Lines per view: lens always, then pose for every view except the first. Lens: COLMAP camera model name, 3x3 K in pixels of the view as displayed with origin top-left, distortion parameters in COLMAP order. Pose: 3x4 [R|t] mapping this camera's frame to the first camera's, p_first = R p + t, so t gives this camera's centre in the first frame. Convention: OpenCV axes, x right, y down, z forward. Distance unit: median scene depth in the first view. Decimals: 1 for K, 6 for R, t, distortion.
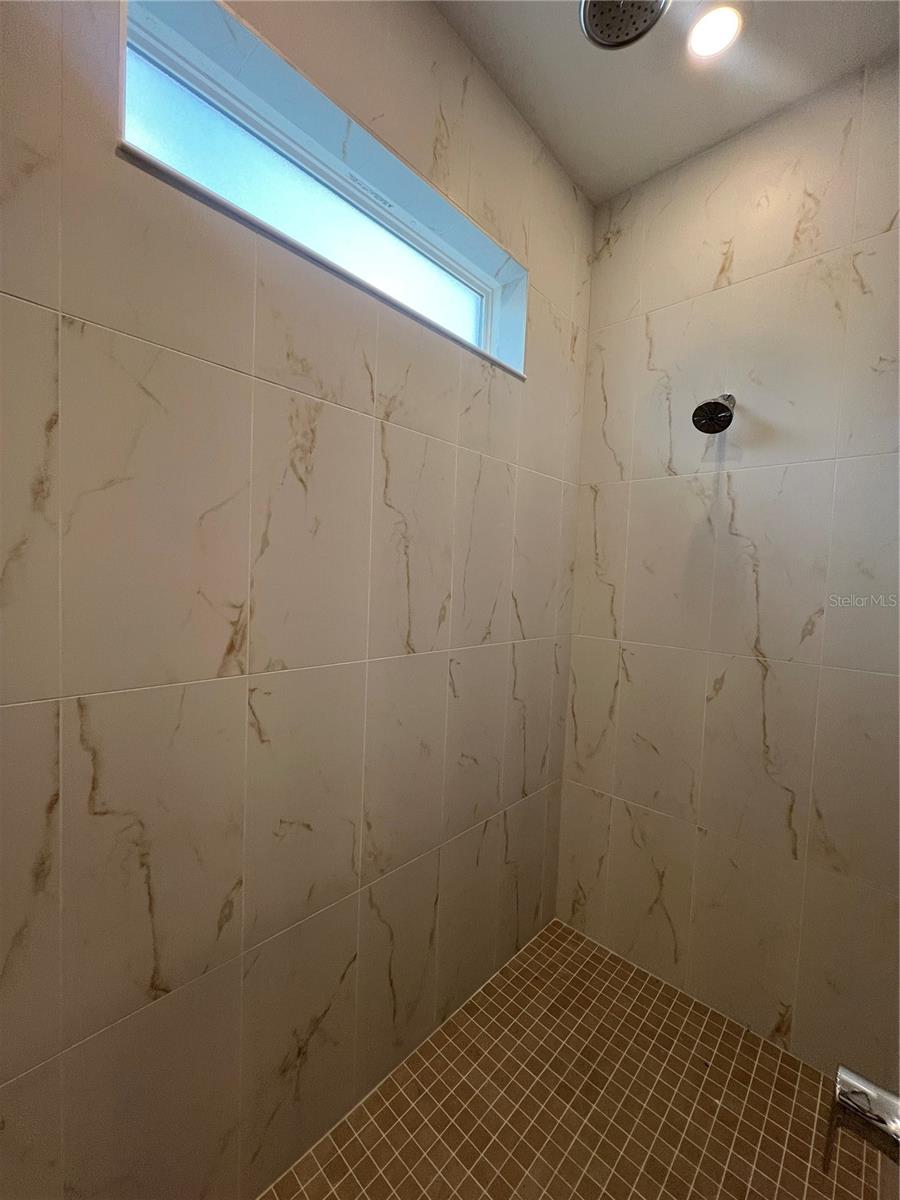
lens RADIAL K [[476.4, 0, 450.0], [0, 476.4, 600.0], [0, 0, 1]] dist [-0.000149, 0.000002]
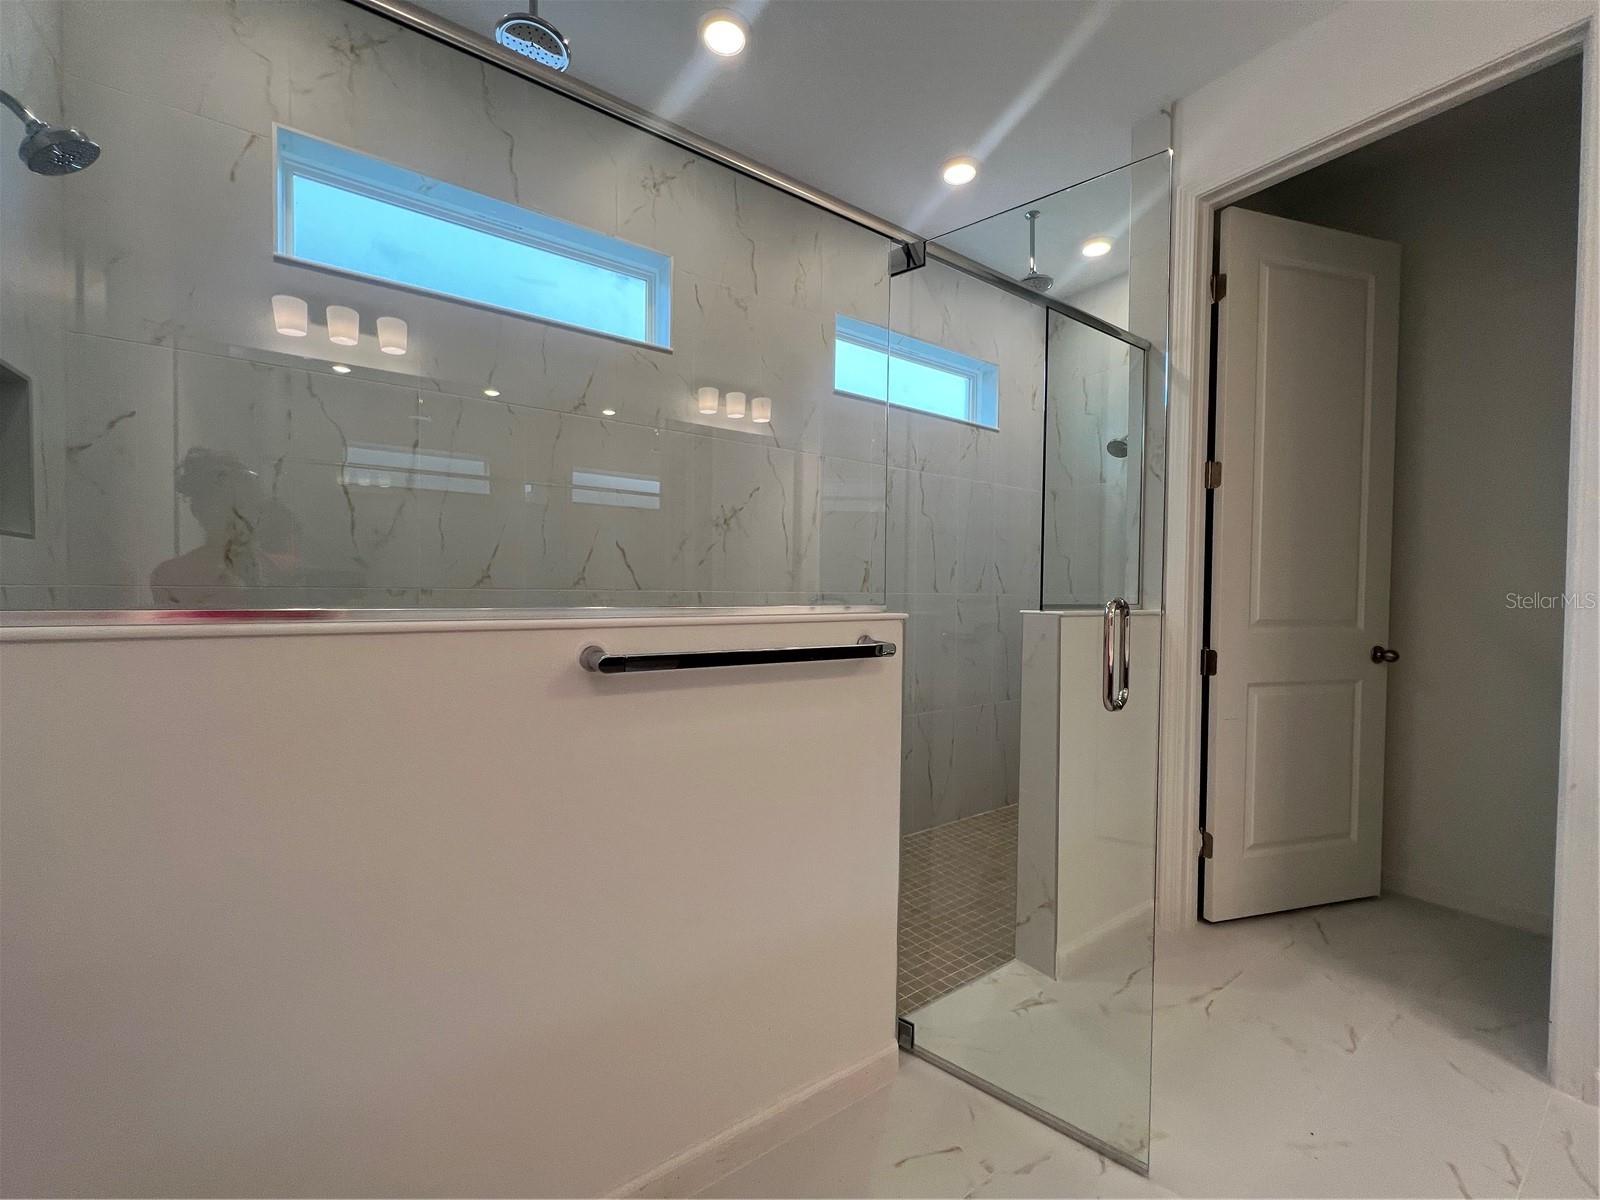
lens RADIAL K [[635.2, 0, 800.0], [0, 635.2, 600.0], [0, 0, 1]] dist [-0.000149, 0.000002]
pose [[0.978631, -0.025435, -0.204045, -0.087122], [0.018482, 0.999184, -0.035908, 0.195353], [0.204792, 0.031369, 0.978303, -1.355161]]
